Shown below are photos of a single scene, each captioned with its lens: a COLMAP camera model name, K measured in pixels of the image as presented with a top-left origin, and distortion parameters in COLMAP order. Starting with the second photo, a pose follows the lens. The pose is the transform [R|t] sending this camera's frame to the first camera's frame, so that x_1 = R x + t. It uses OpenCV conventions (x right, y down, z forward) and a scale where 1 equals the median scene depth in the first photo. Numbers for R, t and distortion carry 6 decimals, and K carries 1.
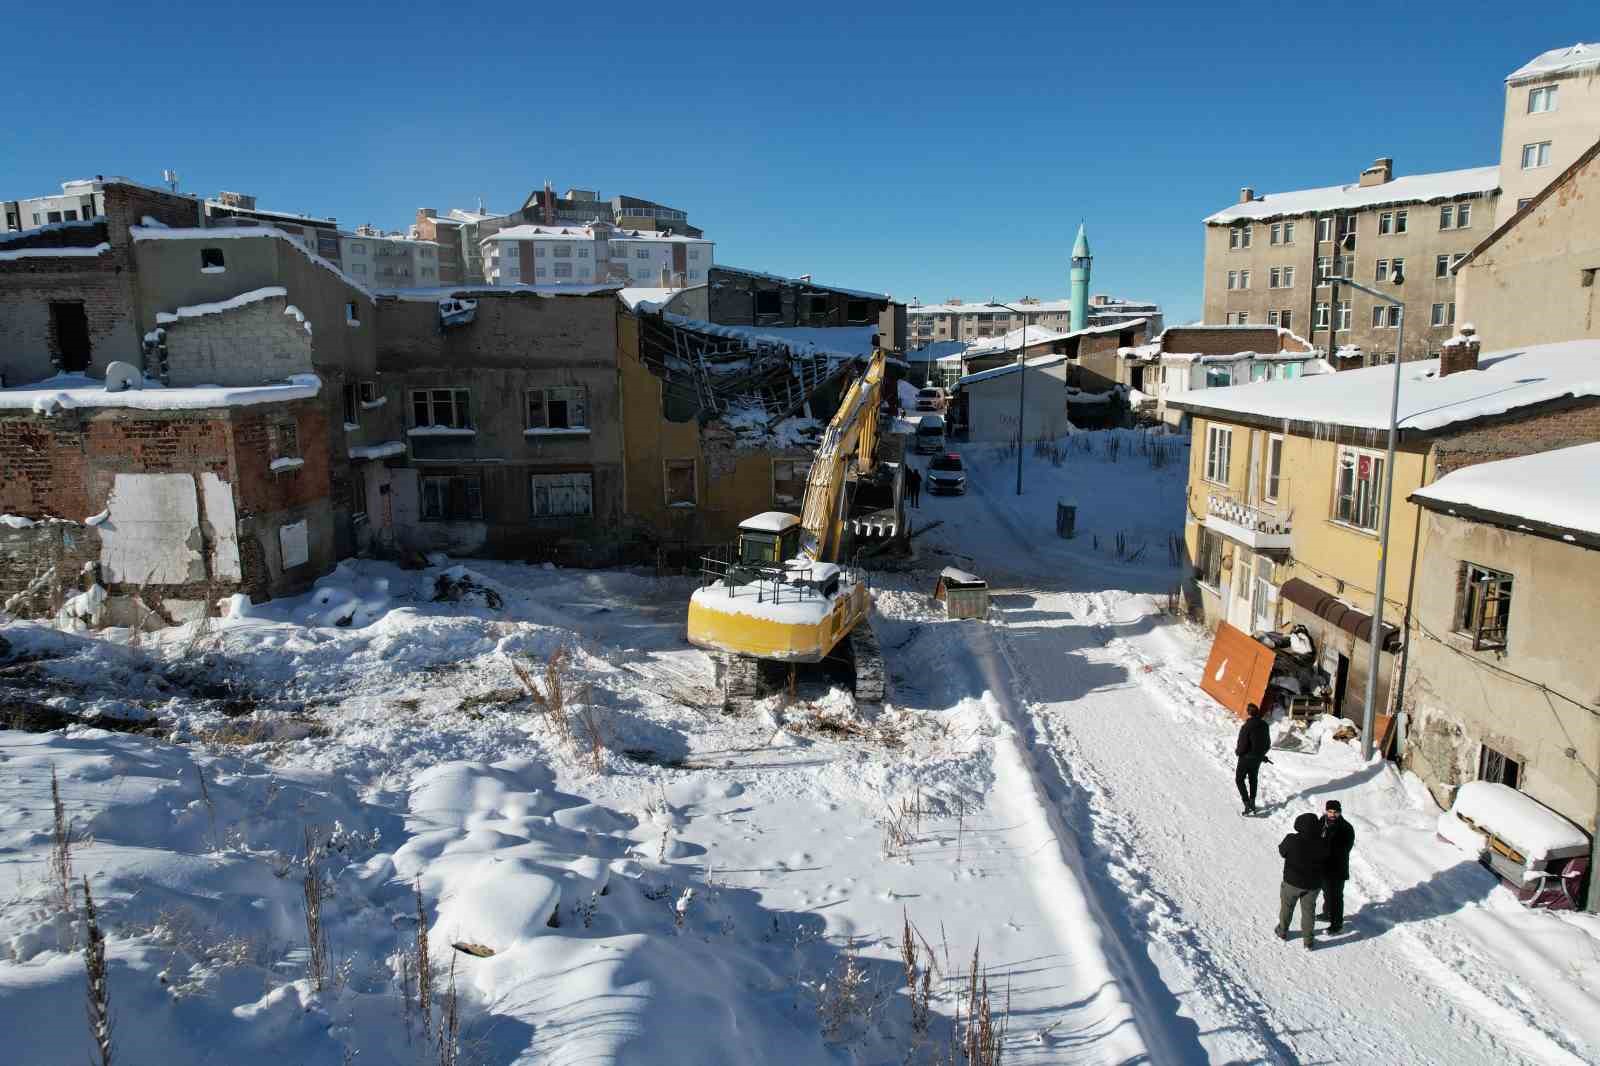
lens RADIAL K [[995.7, 0, 797.0], [0, 995.7, 531.5], [0, 0, 1]] dist [-0.036913, 0.010646]
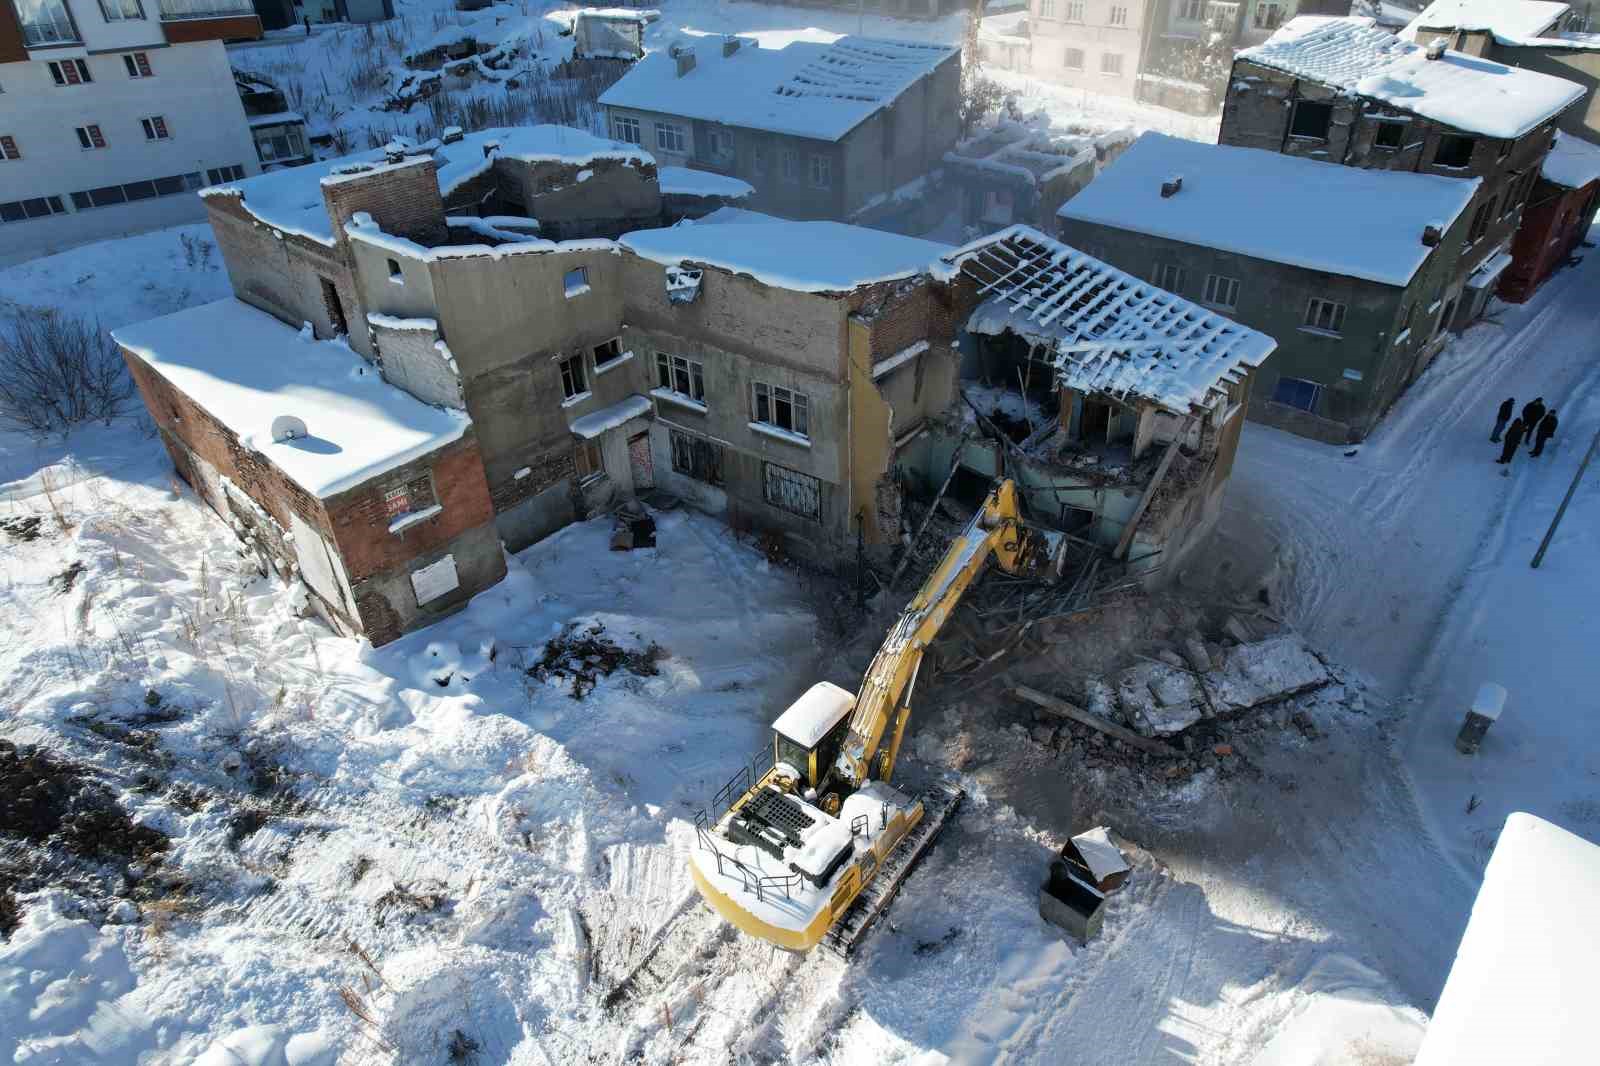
lens RADIAL K [[995.7, 0, 809.1], [0, 995.7, 534.4], [0, 0, 1]] dist [-0.036913, 0.010646]
pose [[0.773983, 0.347705, -0.529199, 0.256601], [-0.094157, 0.889651, 0.446828, -0.398686], [0.626167, -0.296009, 0.721314, 0.359856]]
